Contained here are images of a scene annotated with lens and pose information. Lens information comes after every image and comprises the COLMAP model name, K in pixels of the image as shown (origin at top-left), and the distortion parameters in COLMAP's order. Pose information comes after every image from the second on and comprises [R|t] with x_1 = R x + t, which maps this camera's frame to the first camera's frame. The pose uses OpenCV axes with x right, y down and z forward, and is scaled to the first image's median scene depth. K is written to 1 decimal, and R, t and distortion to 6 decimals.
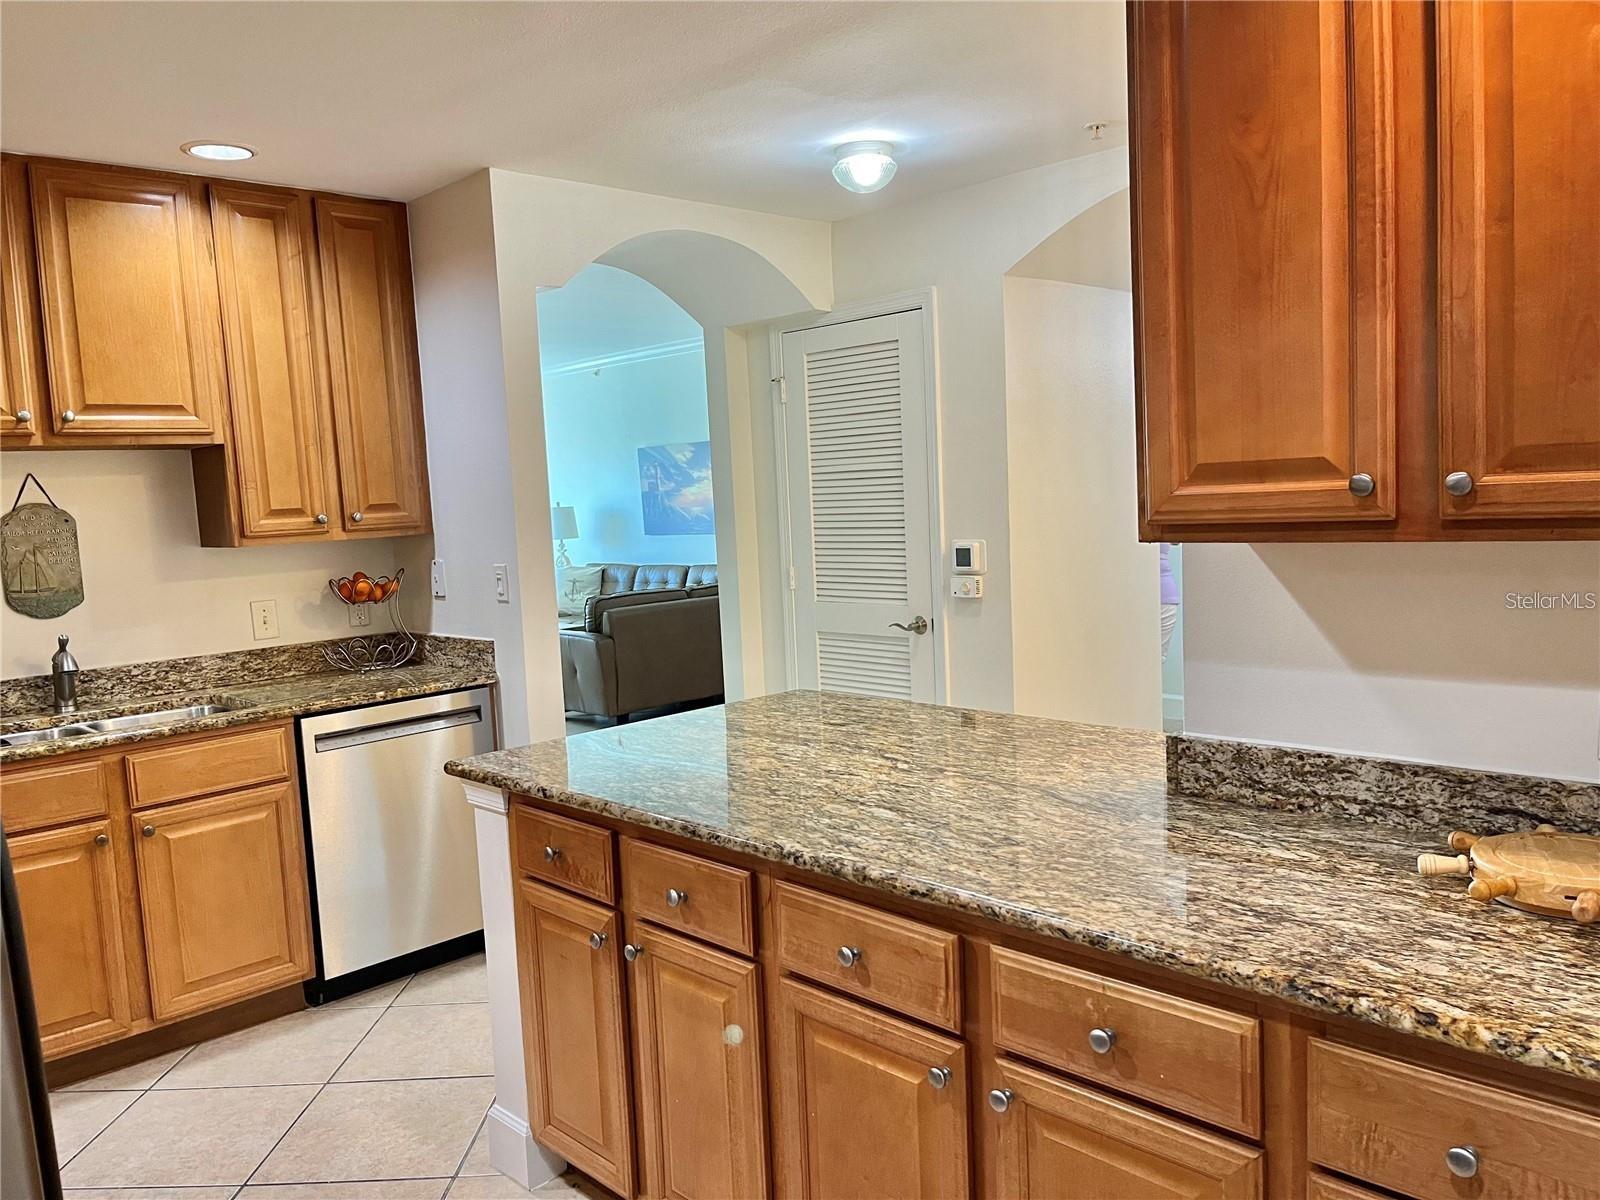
lens RADIAL K [[1218.0, 0, 796.7], [0, 1218.0, 607.1], [0, 0, 1]] dist [0.031596, -0.045019]
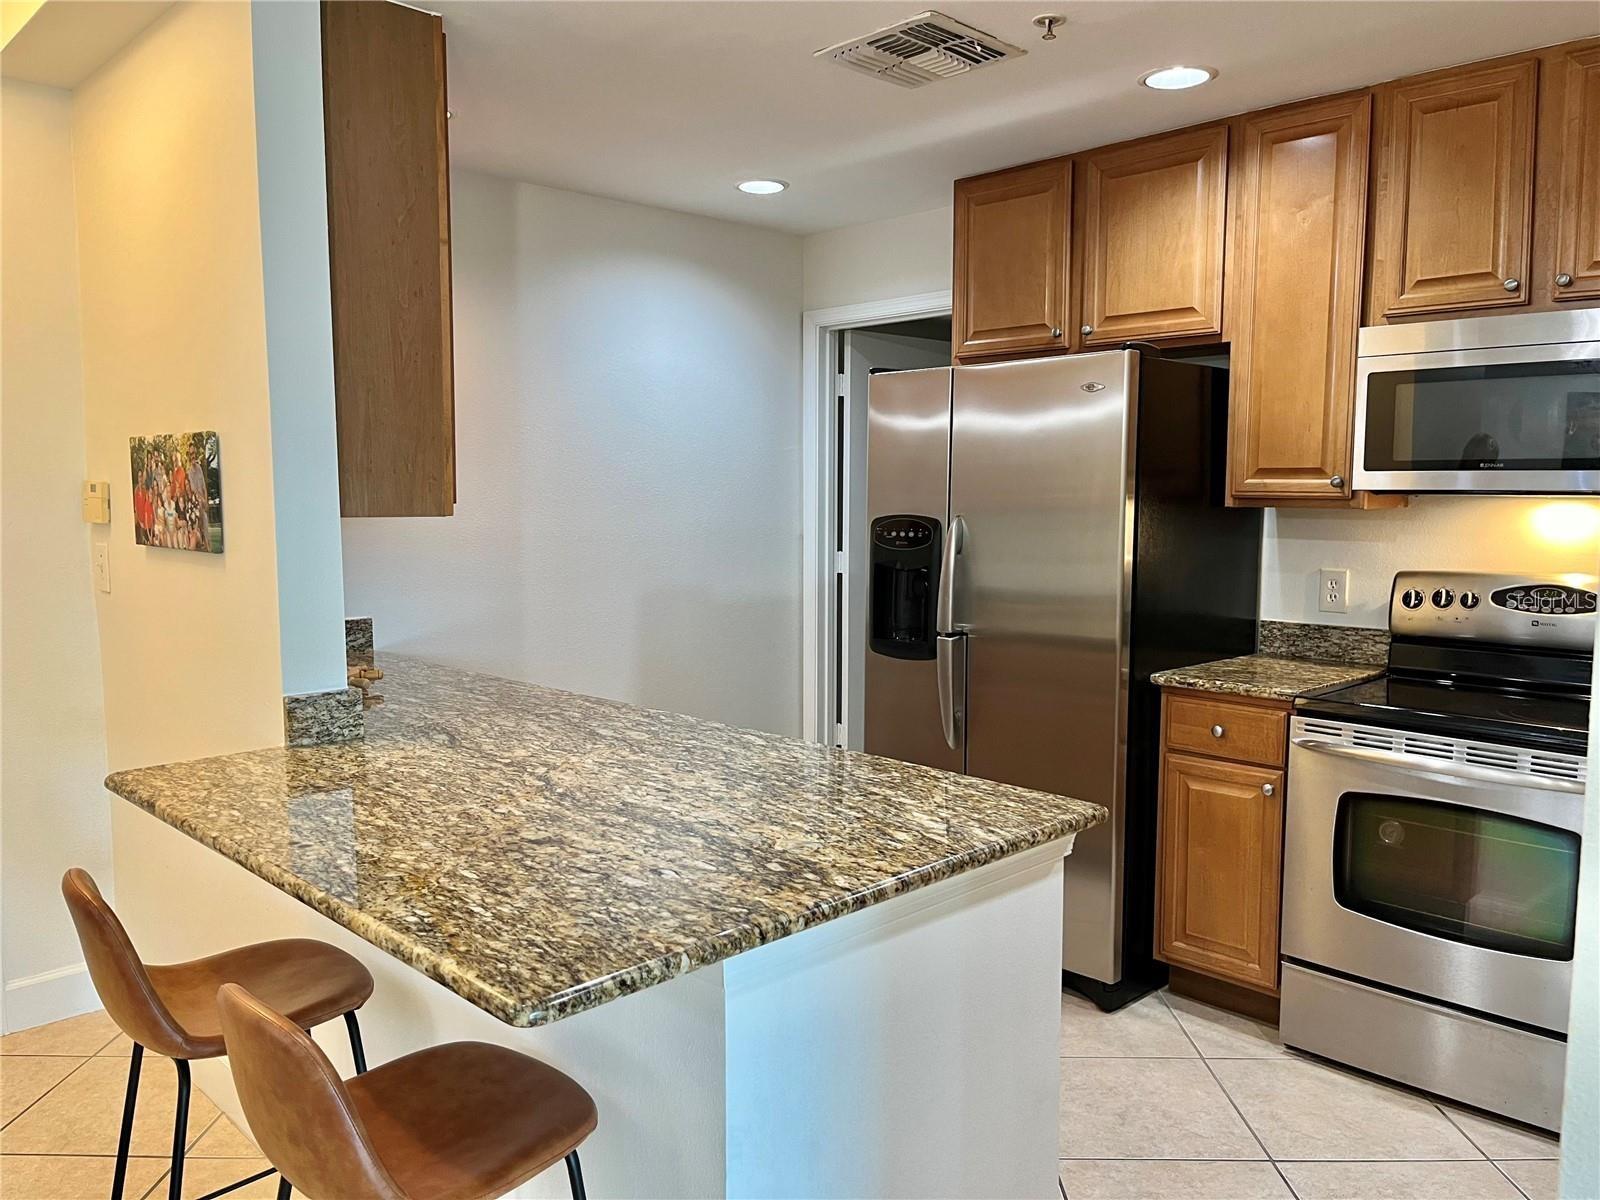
lens RADIAL K [[1218.0, 0, 796.7], [0, 1218.0, 607.1], [0, 0, 1]] dist [0.031596, -0.045019]
pose [[-0.998826, 0.047438, 0.009795, -0.128025], [0.048437, 0.979750, 0.194277, -0.170387], [-0.000380, 0.194523, -0.980898, 1.969955]]
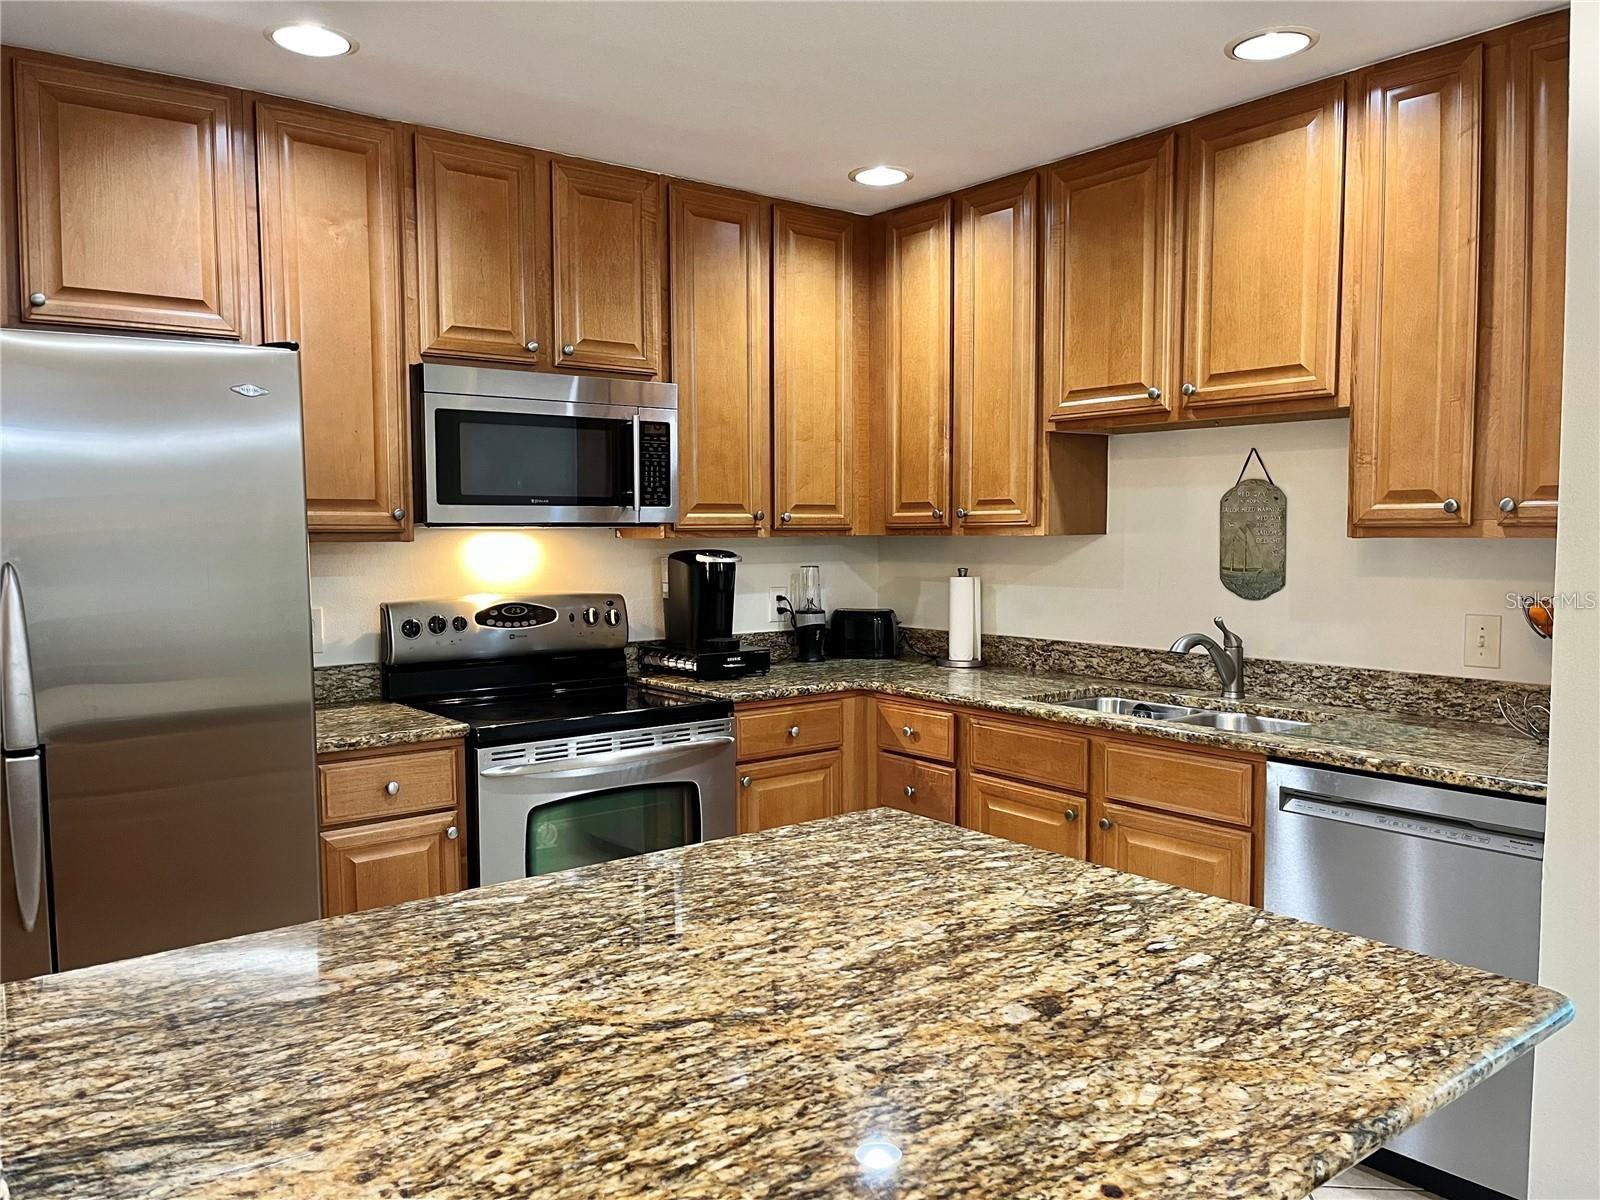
lens RADIAL K [[1218.0, 0, 796.7], [0, 1218.0, 607.1], [0, 0, 1]] dist [0.031596, -0.045019]
pose [[-0.112209, 0.117755, -0.986683, 0.581419], [-0.084908, 0.988186, 0.127590, -0.119821], [0.990050, 0.098094, -0.100885, 1.163112]]
